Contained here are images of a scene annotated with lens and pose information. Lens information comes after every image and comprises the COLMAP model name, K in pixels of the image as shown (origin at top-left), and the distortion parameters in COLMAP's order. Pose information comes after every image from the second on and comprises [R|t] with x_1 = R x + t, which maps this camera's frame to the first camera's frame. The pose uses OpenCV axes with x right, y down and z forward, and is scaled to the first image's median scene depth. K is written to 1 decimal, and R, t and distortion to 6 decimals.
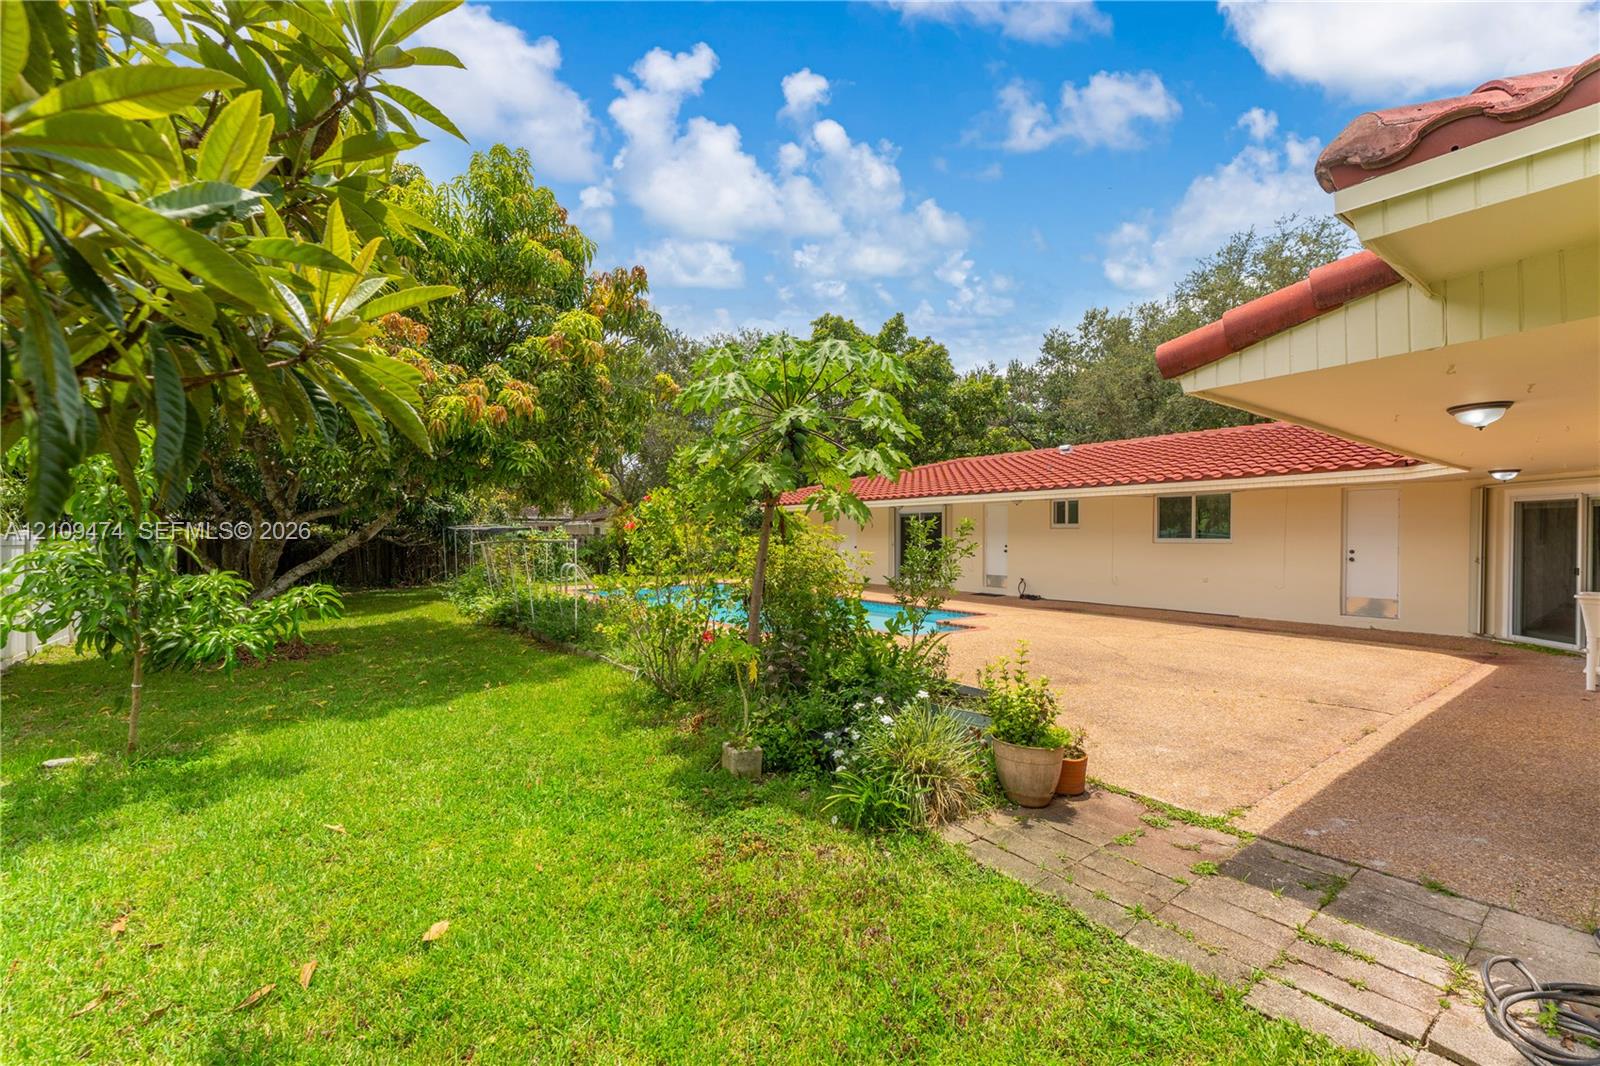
lens RADIAL K [[627.5, 0, 792.3], [0, 627.5, 539.2], [0, 0, 1]] dist [0.000419, 0.000182]
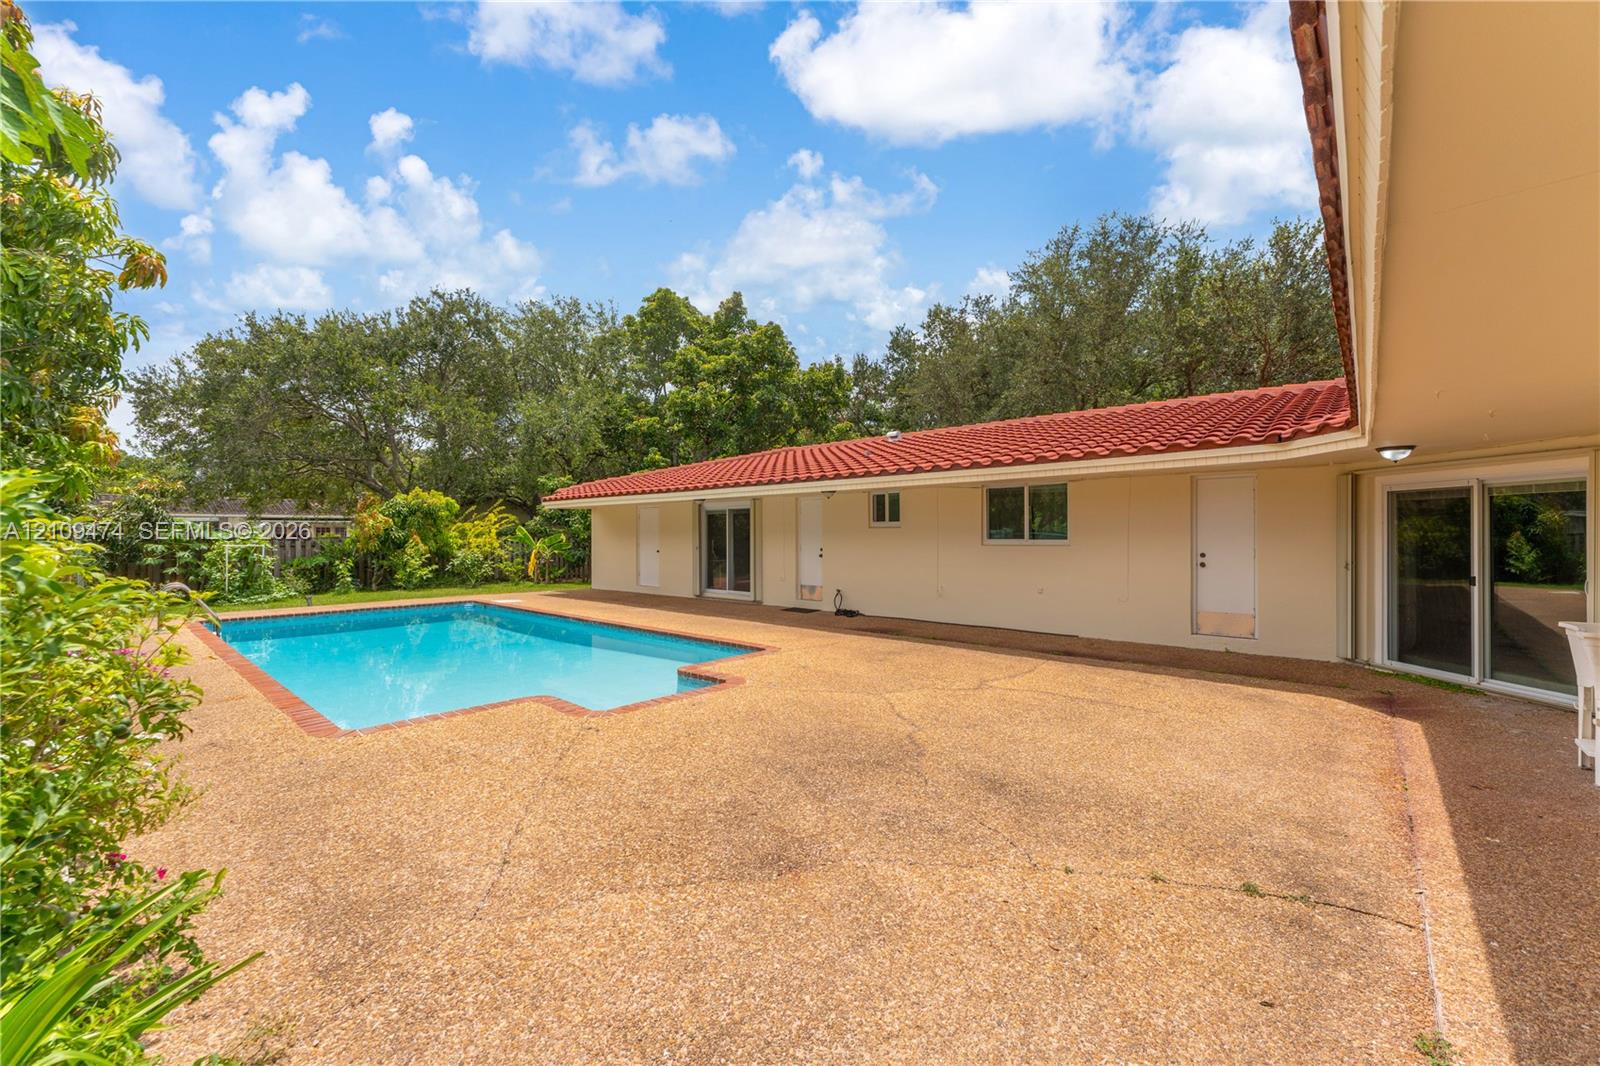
lens RADIAL K [[655.3, 0, 800.0], [0, 655.3, 533.0], [0, 0, 1]] dist [0.000247, -0.000086]
pose [[0.972662, -0.004765, 0.232177, 0.114494], [0.007292, 0.999923, -0.010028, -0.002229], [-0.232111, 0.011447, 0.972622, 0.177385]]
